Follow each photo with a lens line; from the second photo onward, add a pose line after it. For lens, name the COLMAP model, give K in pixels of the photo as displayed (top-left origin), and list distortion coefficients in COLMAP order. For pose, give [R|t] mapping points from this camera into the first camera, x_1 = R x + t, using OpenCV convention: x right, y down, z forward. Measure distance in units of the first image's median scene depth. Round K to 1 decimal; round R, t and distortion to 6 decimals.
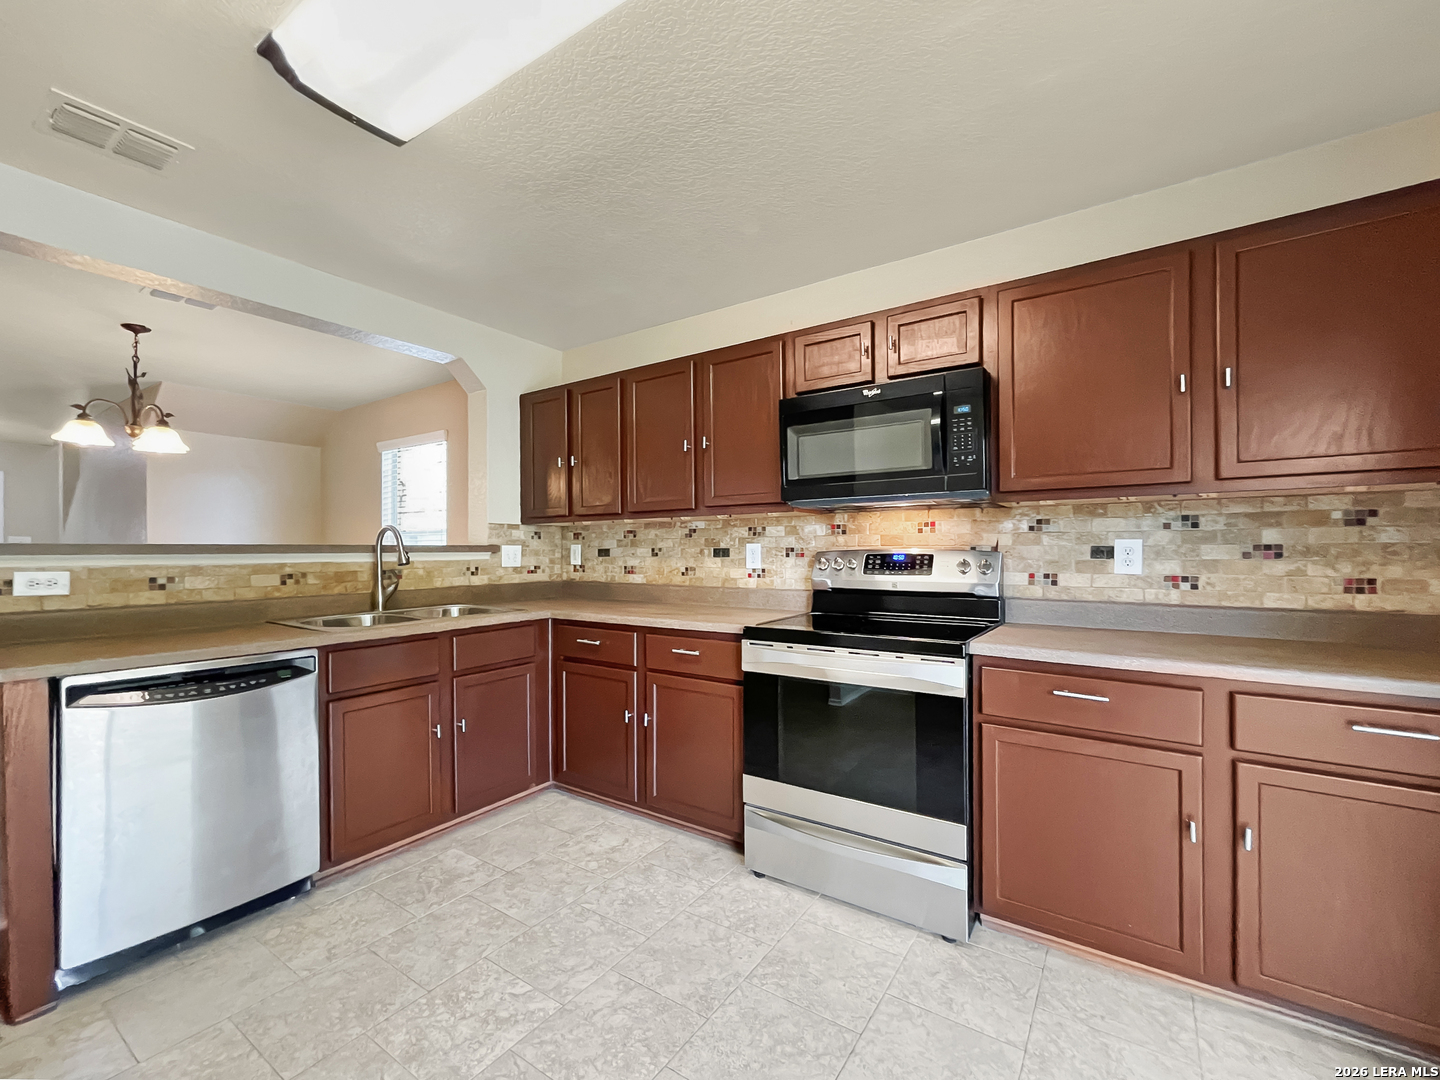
lens RADIAL K [[587.4, 0, 720.0], [0, 587.4, 540.0], [0, 0, 1]] dist [0.000681, -0.000044]
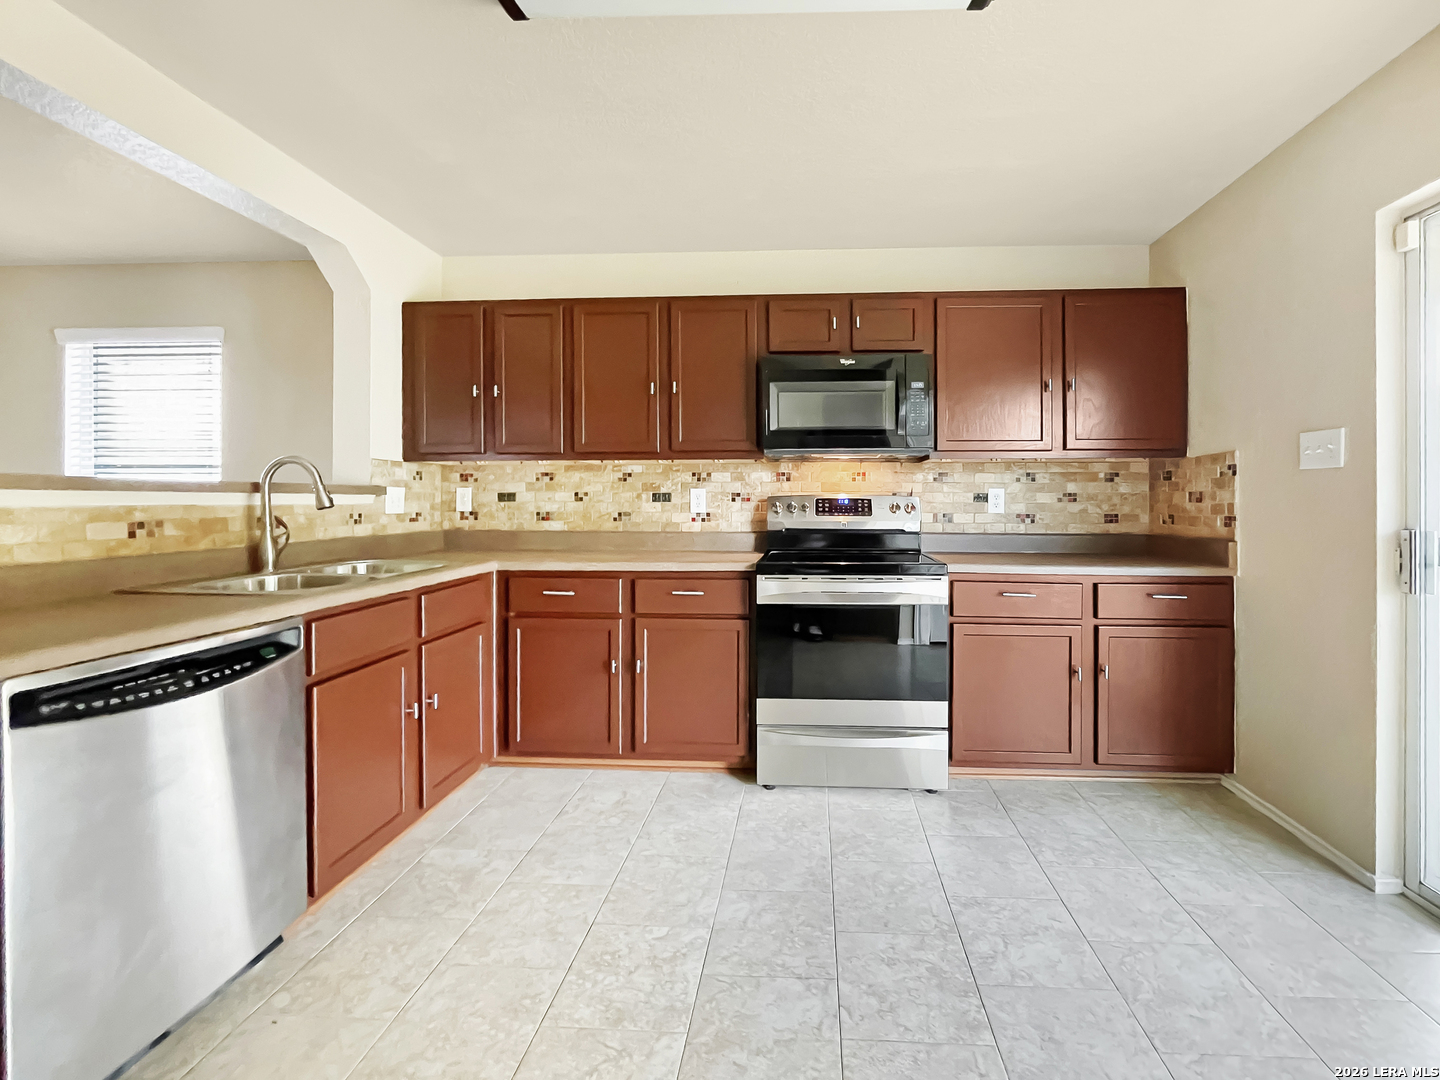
lens RADIAL K [[635.2, 0, 722.0], [0, 635.2, 494.0], [0, 0, 1]] dist [-0.000515, -0.000076]
pose [[0.858188, 0.011472, 0.513208, -0.530034], [-0.012973, 0.999916, -0.000659, 0.017234], [-0.513172, -0.006093, 0.858264, 0.021747]]
